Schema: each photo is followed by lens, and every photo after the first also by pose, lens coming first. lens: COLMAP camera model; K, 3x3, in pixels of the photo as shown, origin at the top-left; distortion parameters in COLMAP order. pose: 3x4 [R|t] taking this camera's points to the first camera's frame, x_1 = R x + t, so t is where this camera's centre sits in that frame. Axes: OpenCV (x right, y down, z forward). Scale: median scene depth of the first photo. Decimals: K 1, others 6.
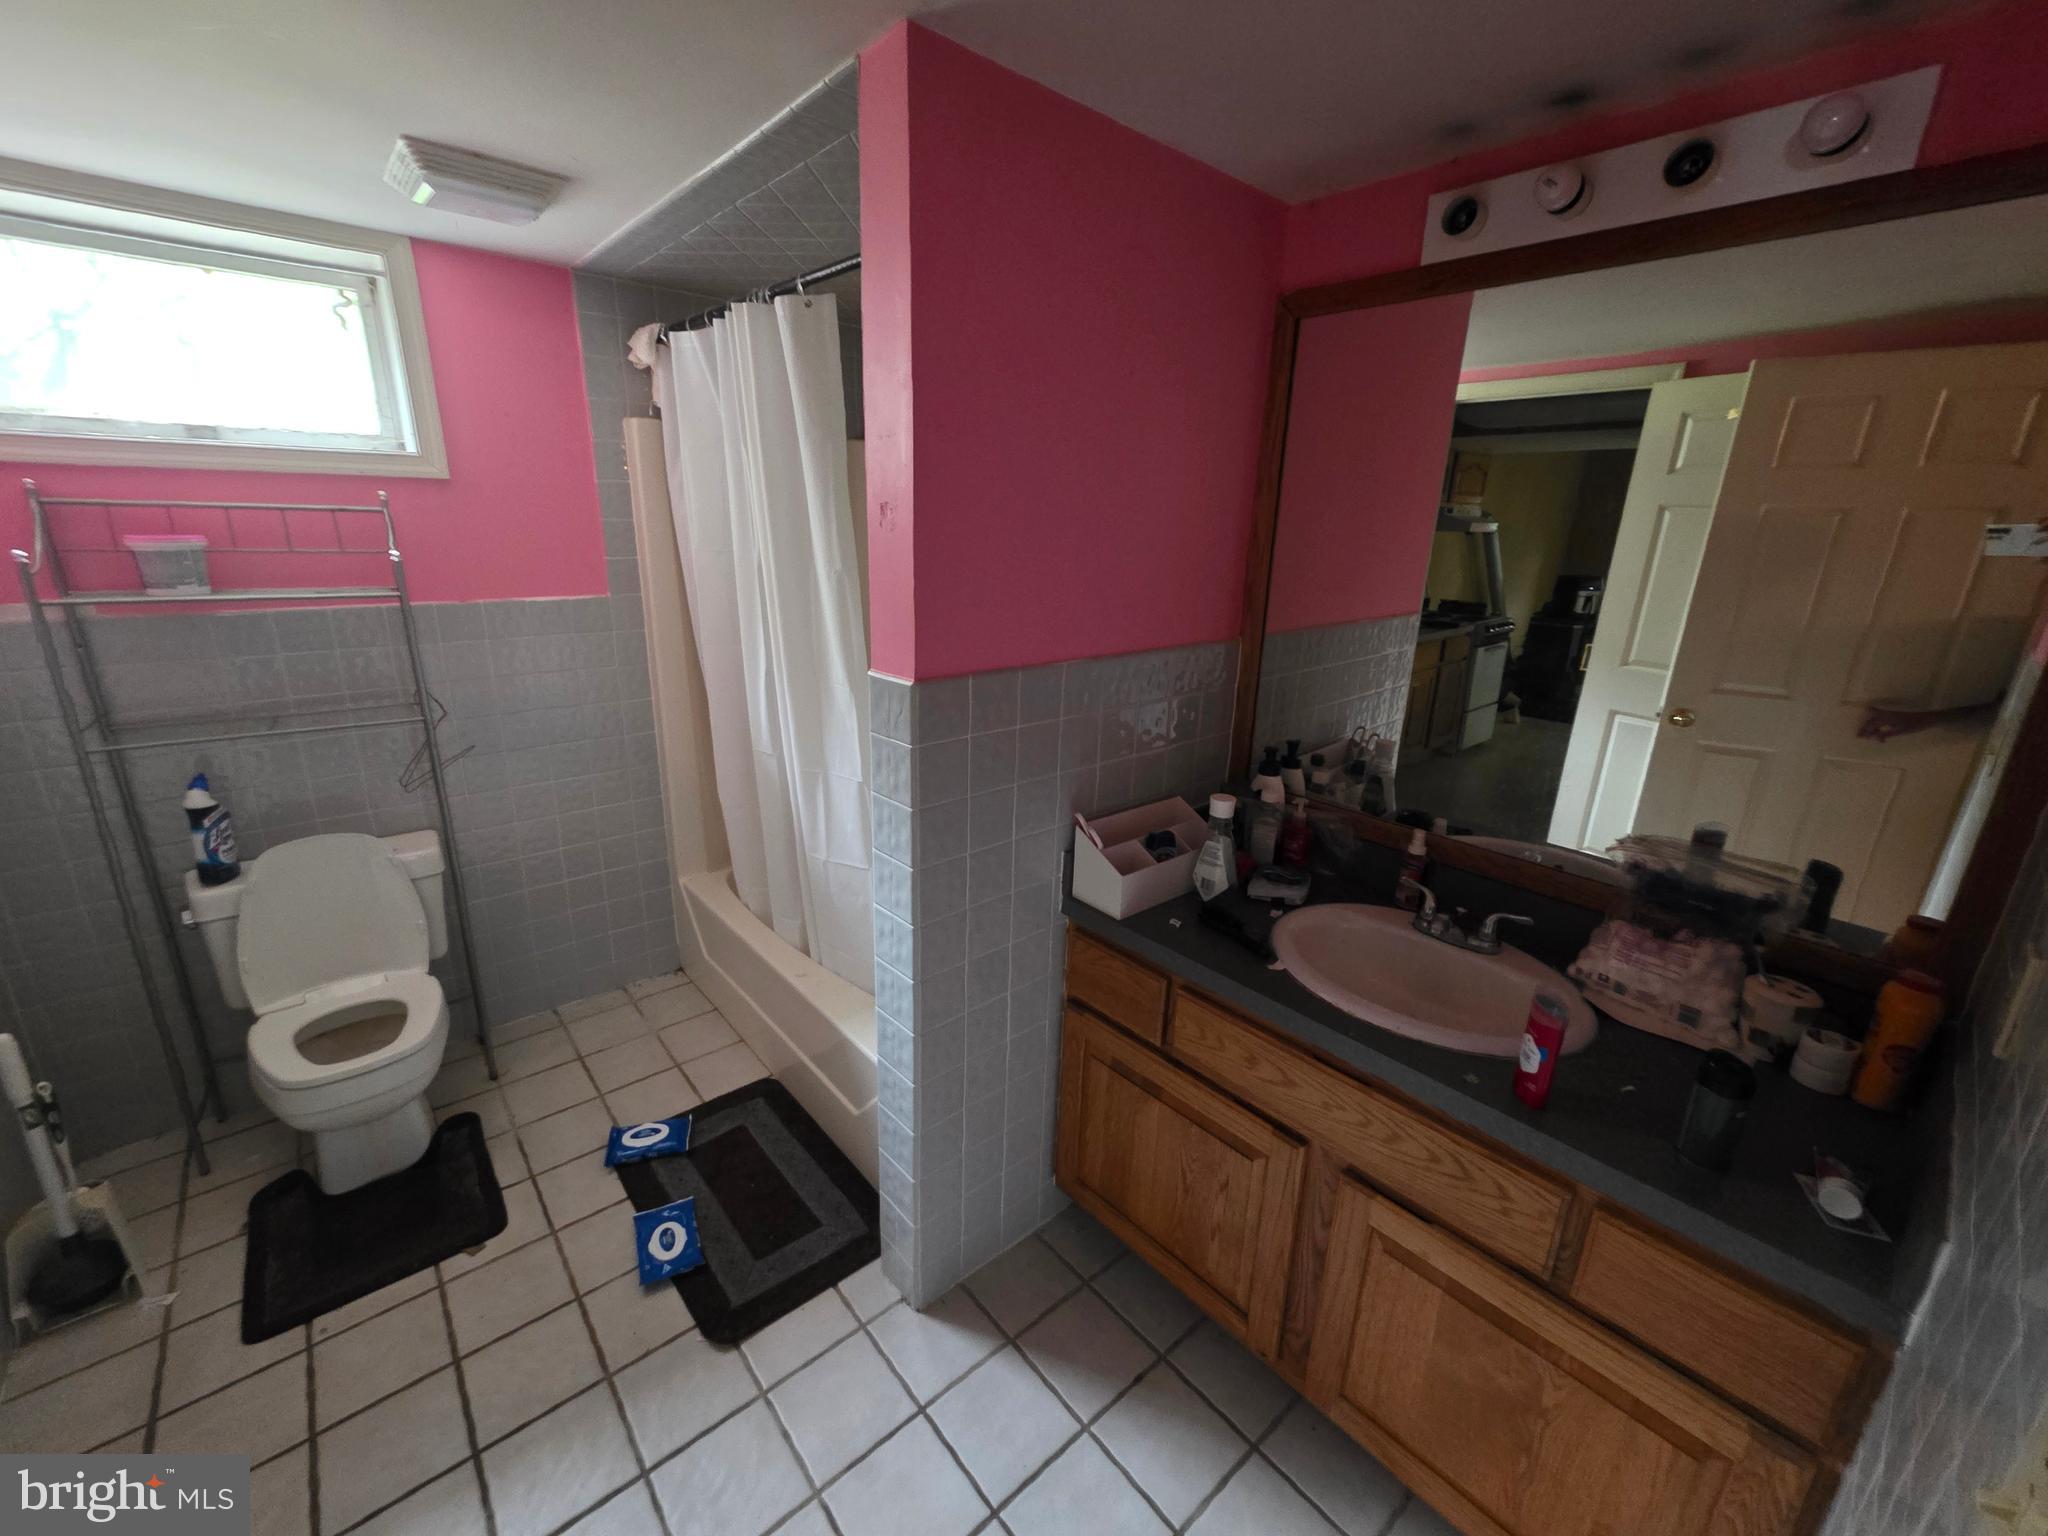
lens RADIAL K [[826.5, 0, 1020.3], [0, 826.5, 767.0], [0, 0, 1]] dist [-0.000006, 0.000039]
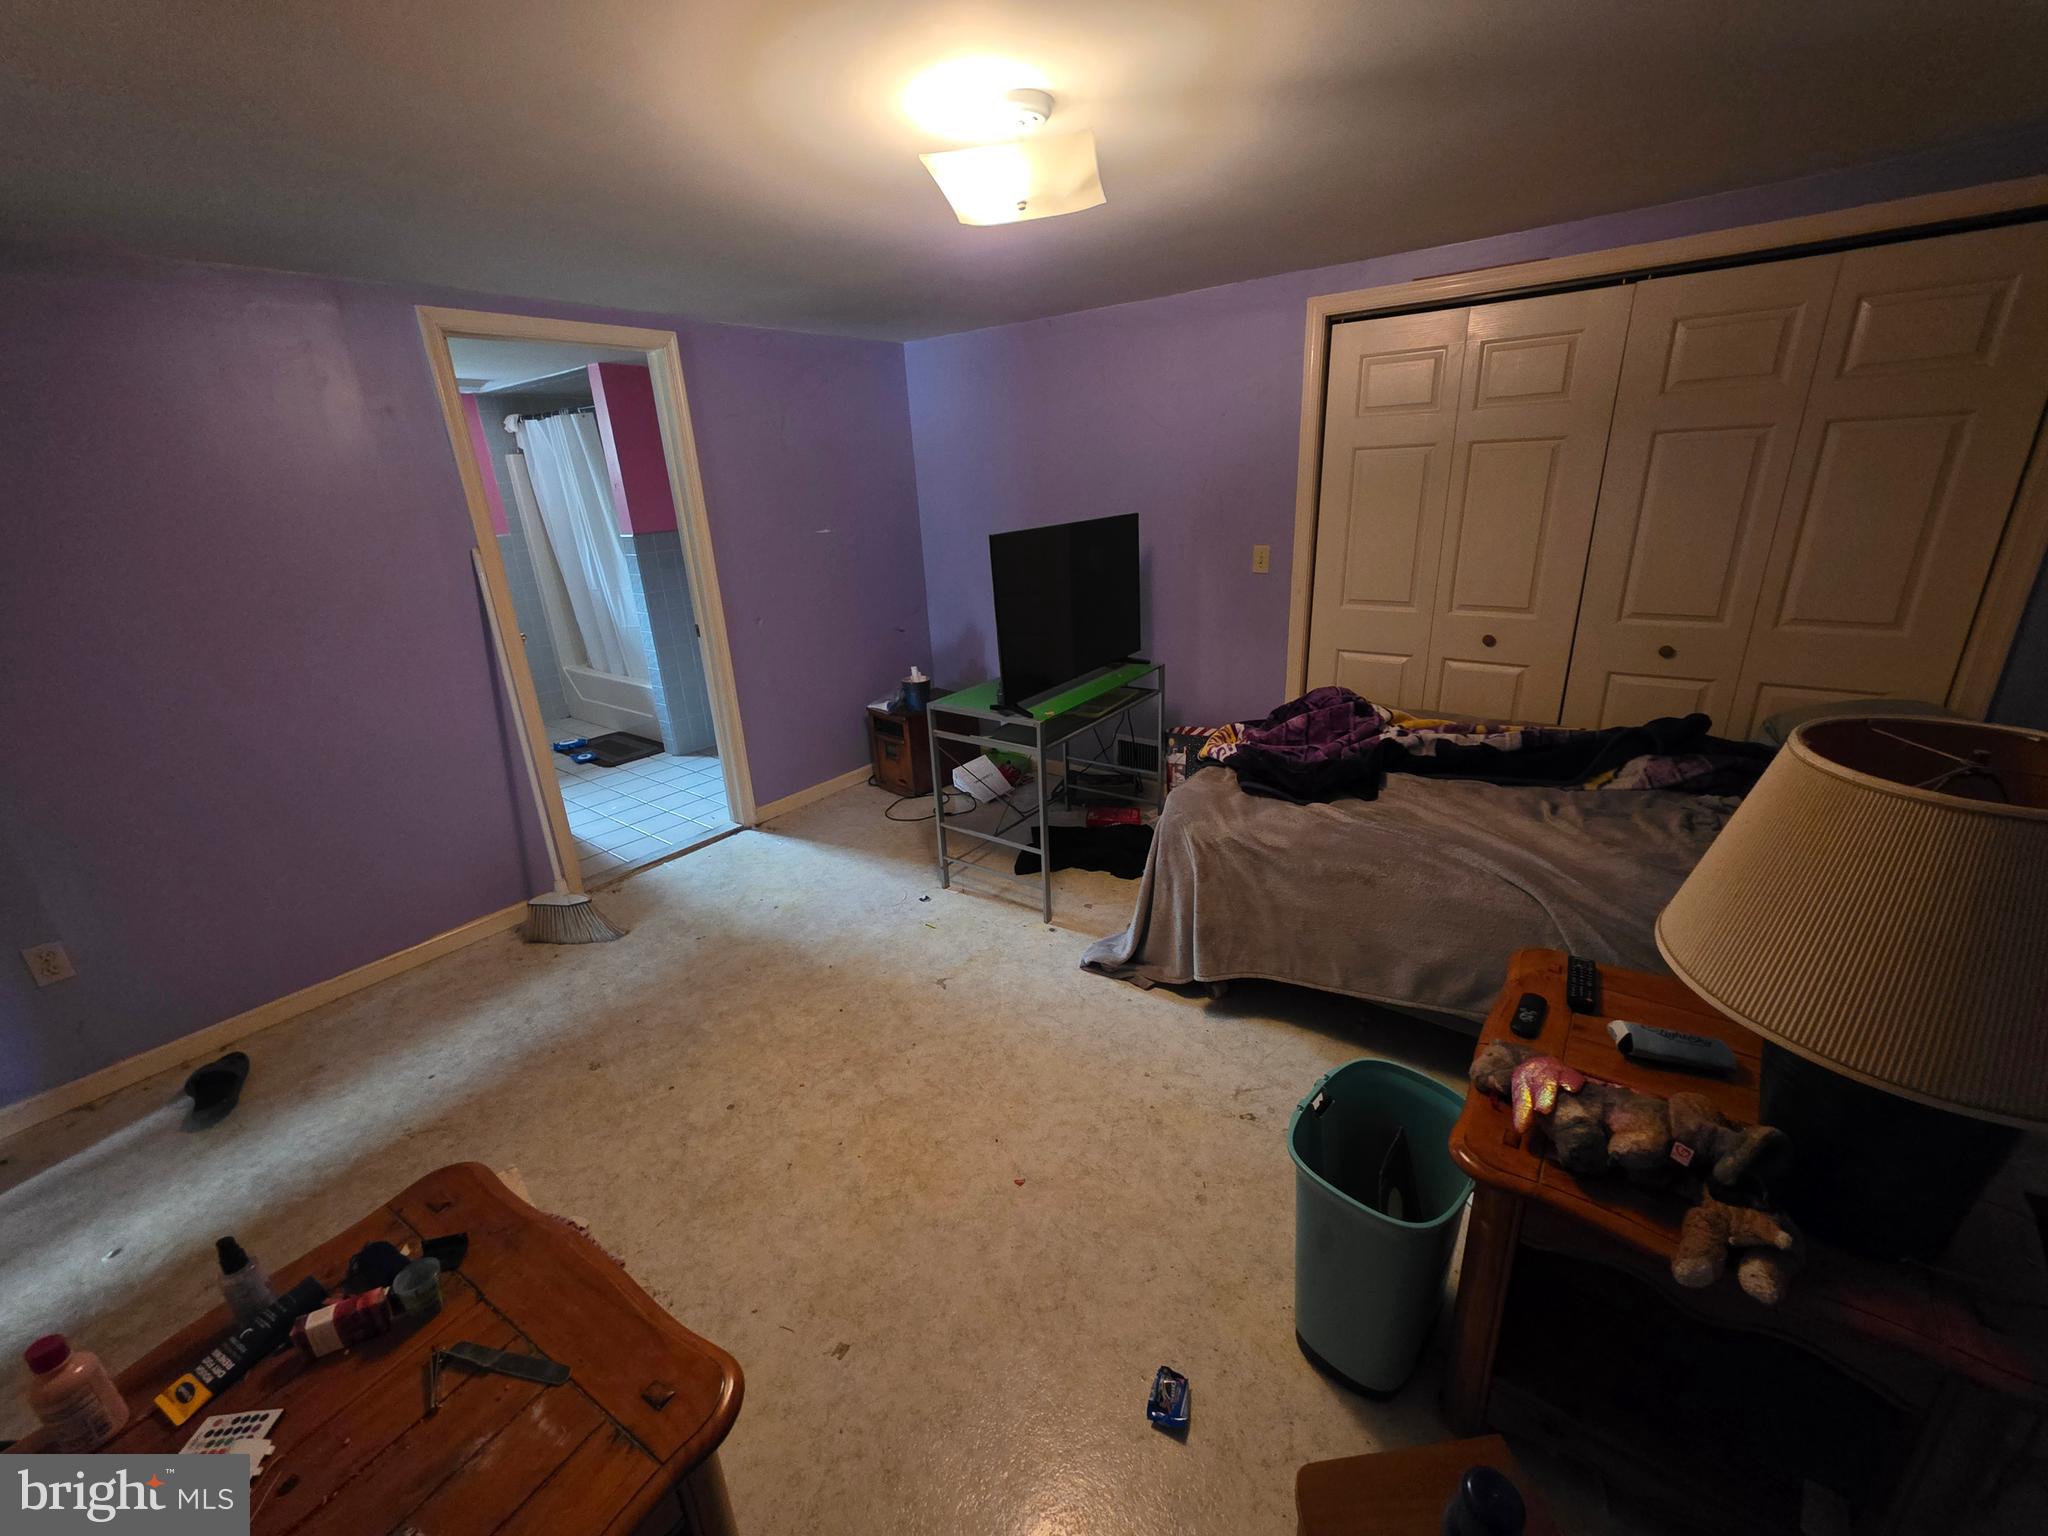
lens RADIAL K [[826.5, 0, 1020.3], [0, 826.5, 767.0], [0, 0, 1]] dist [-0.000006, 0.000039]
pose [[0.978288, -0.143923, 0.149125, 0.561360], [0.136304, 0.988838, 0.060164, 0.611574], [-0.156120, -0.038532, 0.986986, -1.890375]]
